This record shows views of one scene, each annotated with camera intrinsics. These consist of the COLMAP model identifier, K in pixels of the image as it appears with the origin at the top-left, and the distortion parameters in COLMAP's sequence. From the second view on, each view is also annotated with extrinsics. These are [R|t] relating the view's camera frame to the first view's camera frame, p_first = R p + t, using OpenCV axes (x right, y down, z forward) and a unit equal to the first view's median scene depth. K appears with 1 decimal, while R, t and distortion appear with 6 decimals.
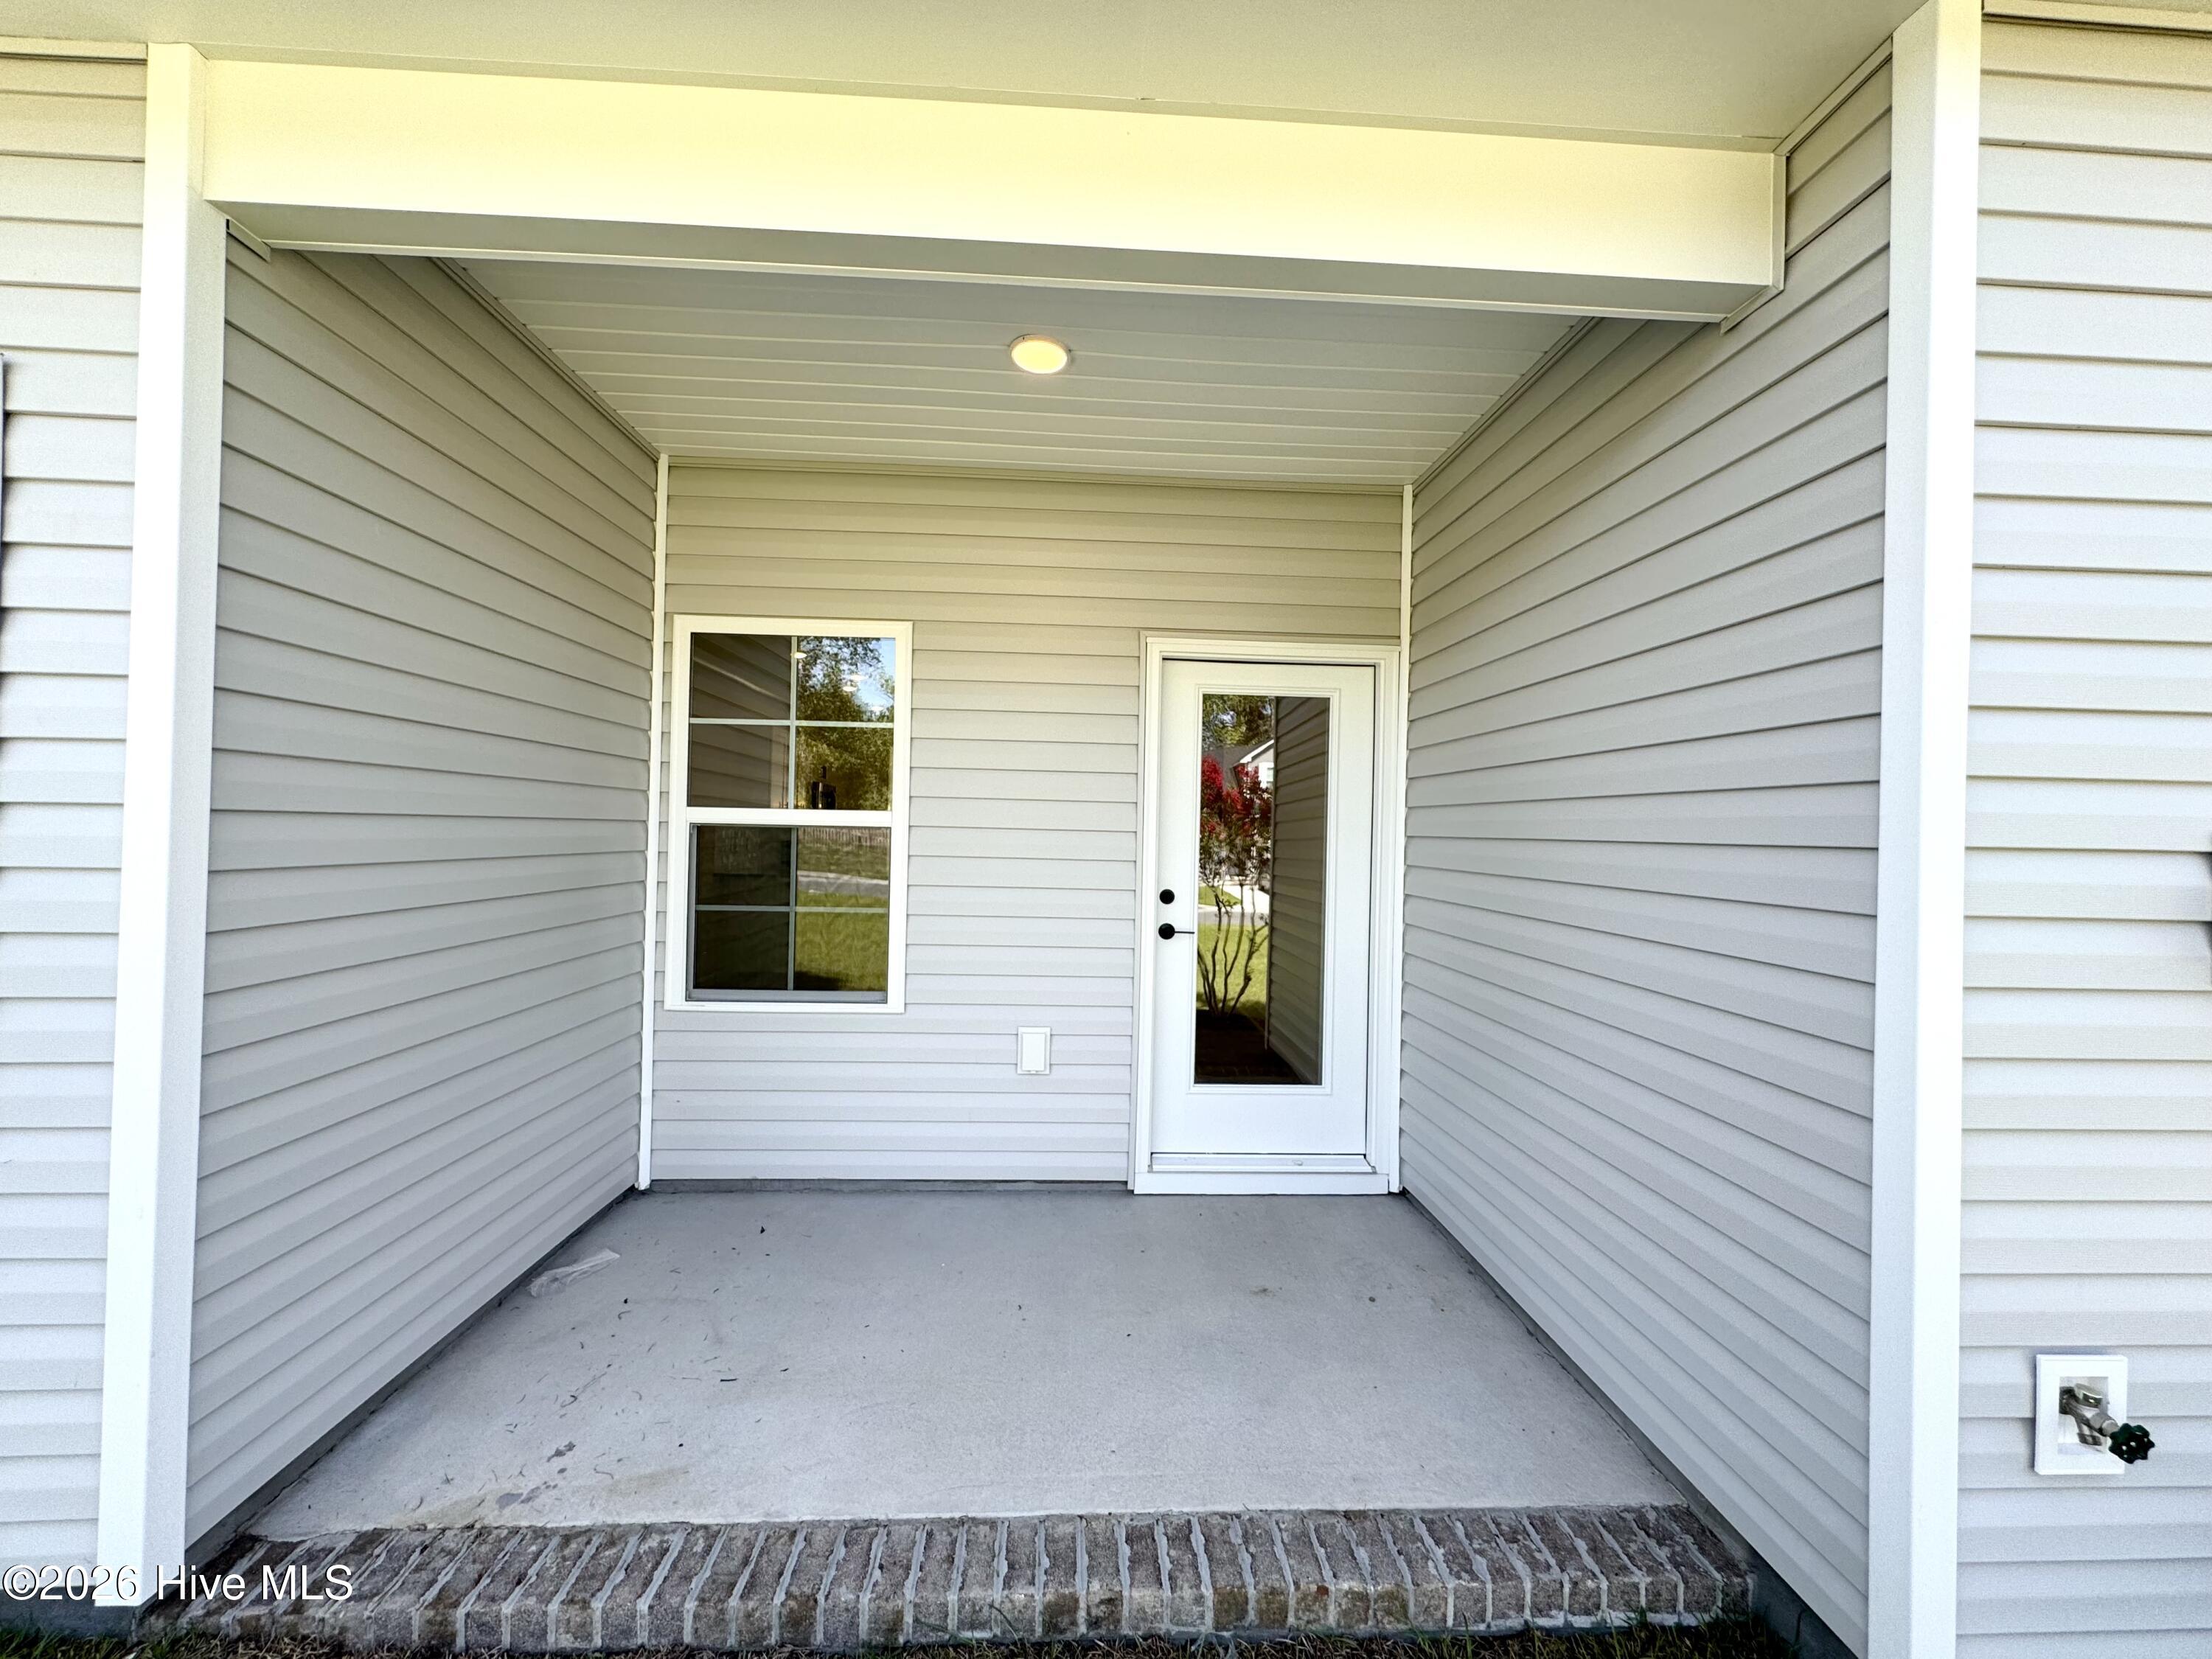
lens RADIAL K [[888.0, 0, 1101.5], [0, 888.0, 826.8], [0, 0, 1]] dist [-0.002006, 0.000733]
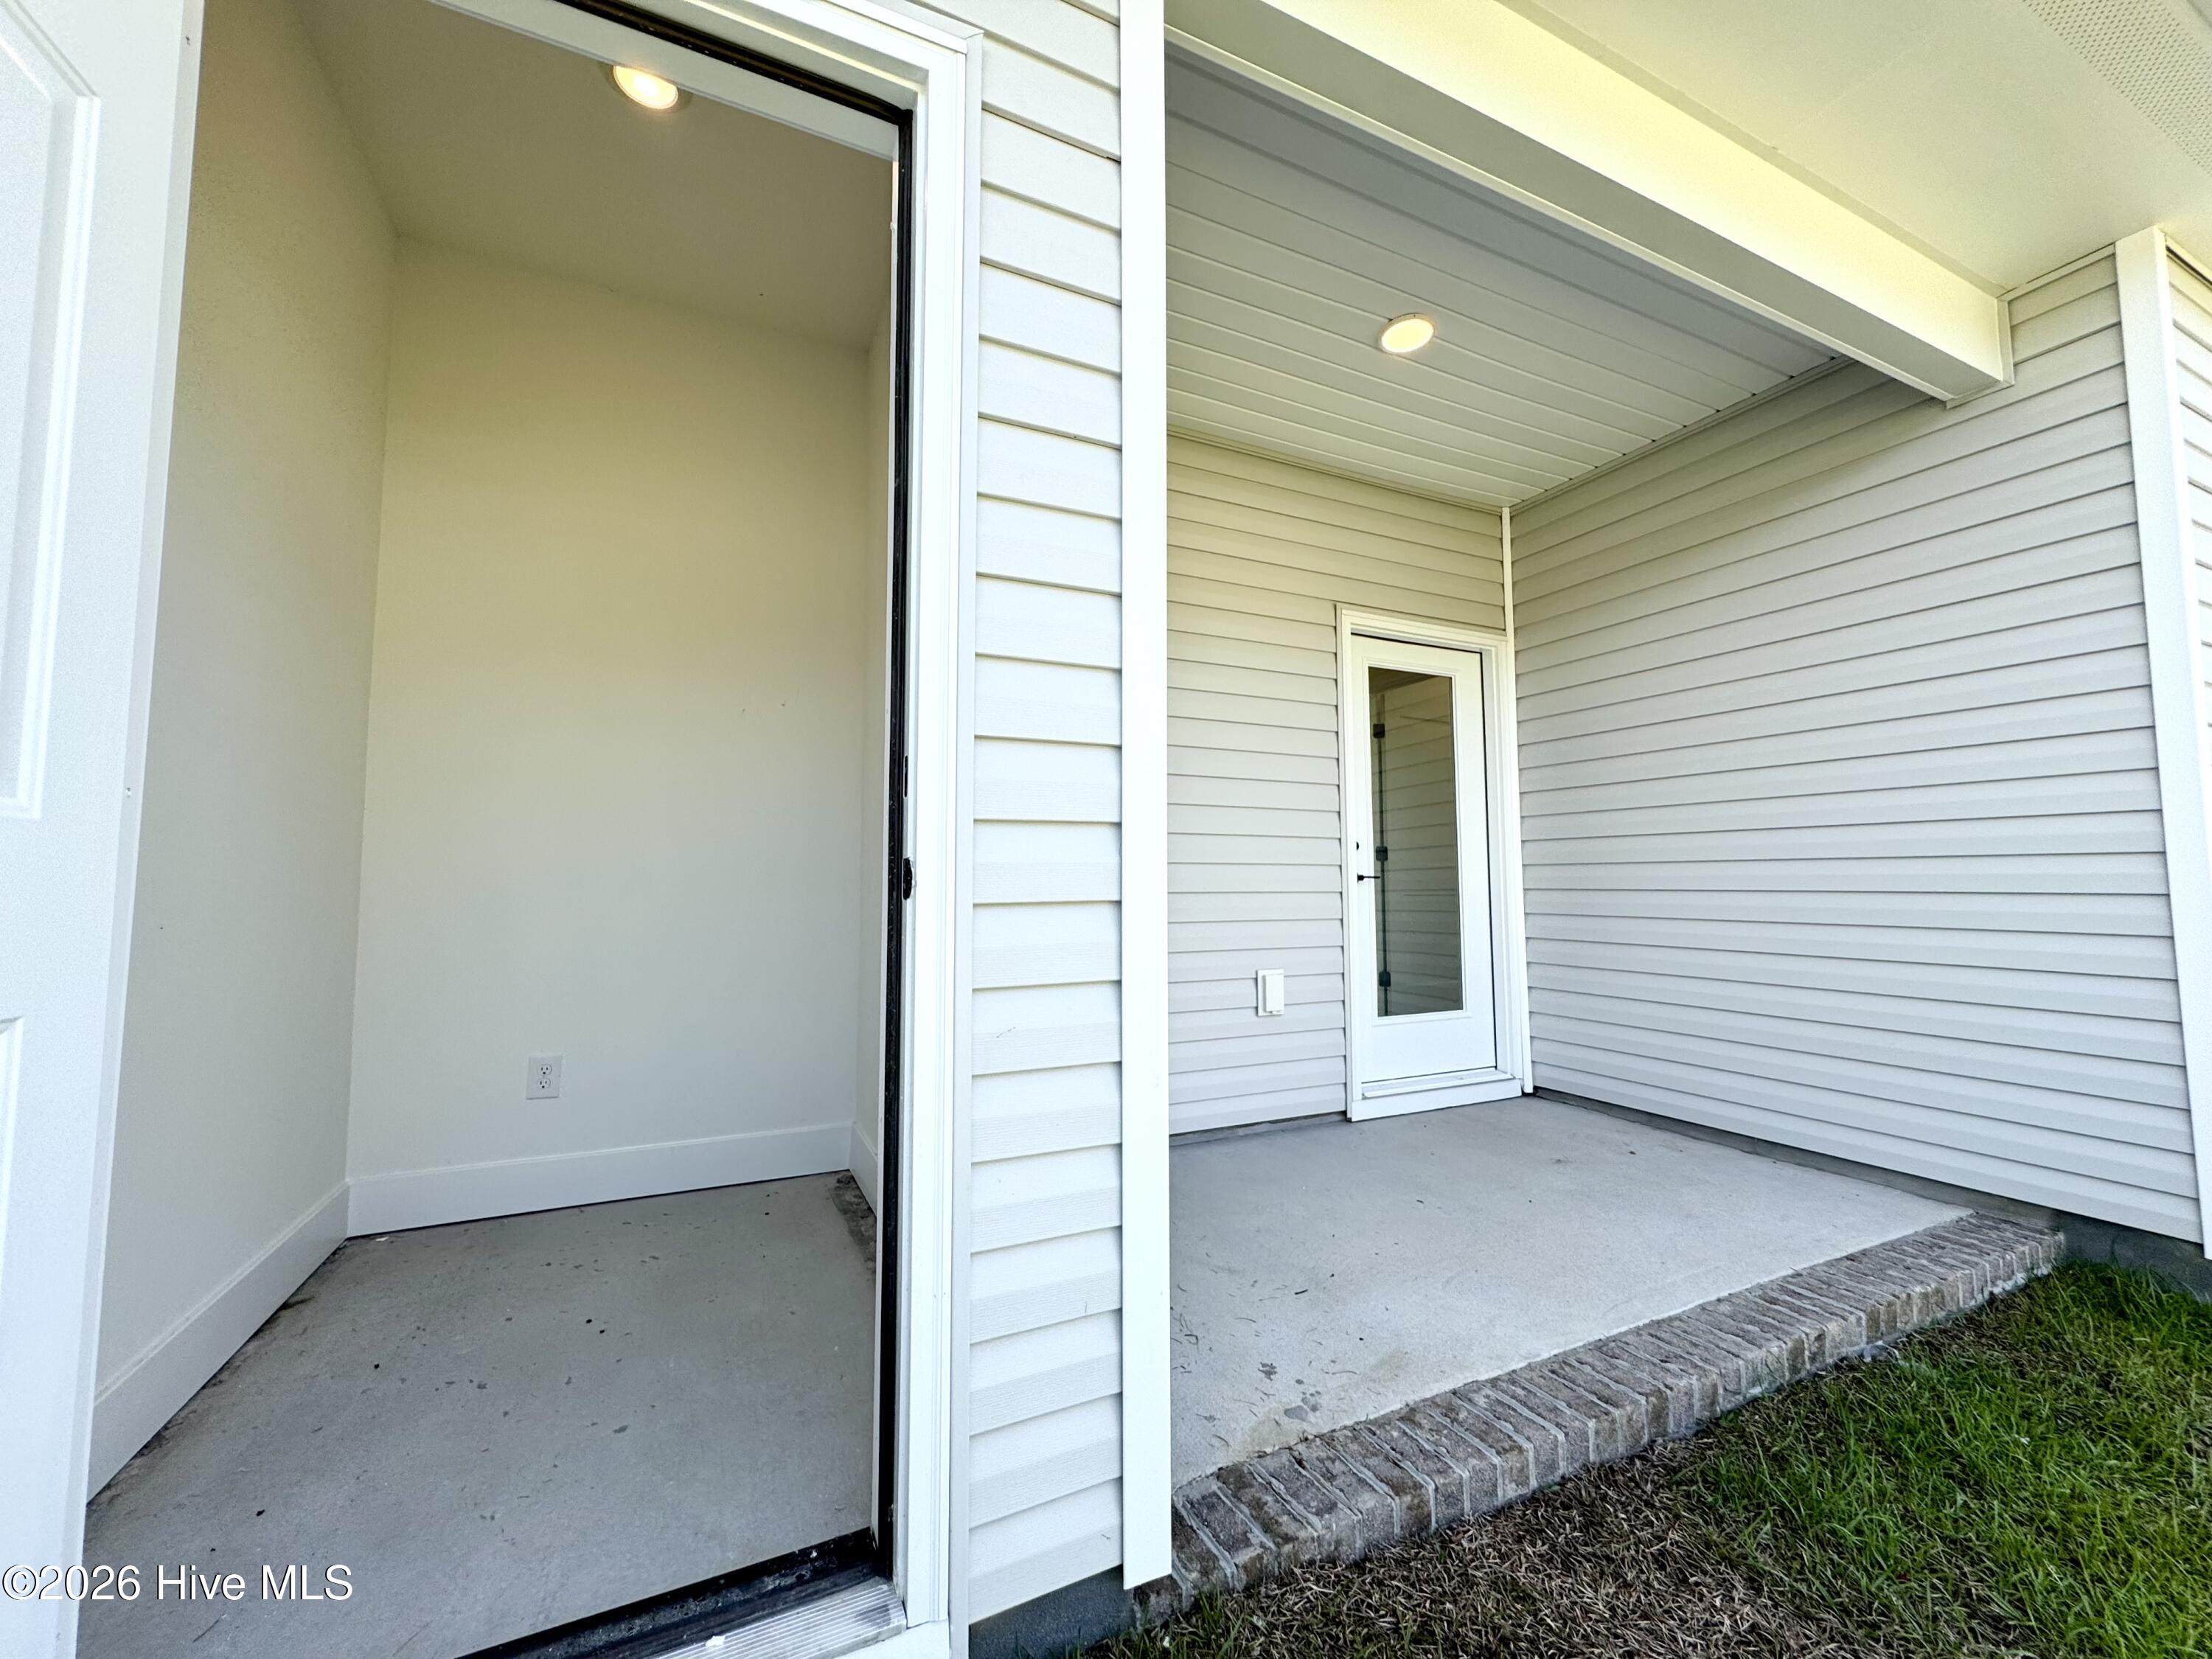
lens RADIAL K [[888.0, 0, 1095.2], [0, 888.0, 825.3], [0, 0, 1]] dist [-0.002006, 0.000733]
pose [[0.924610, -0.000980, 0.380915, -1.215618], [0.023667, 0.998212, -0.054879, 0.200847], [-0.380180, 0.059757, 0.922980, 0.200378]]
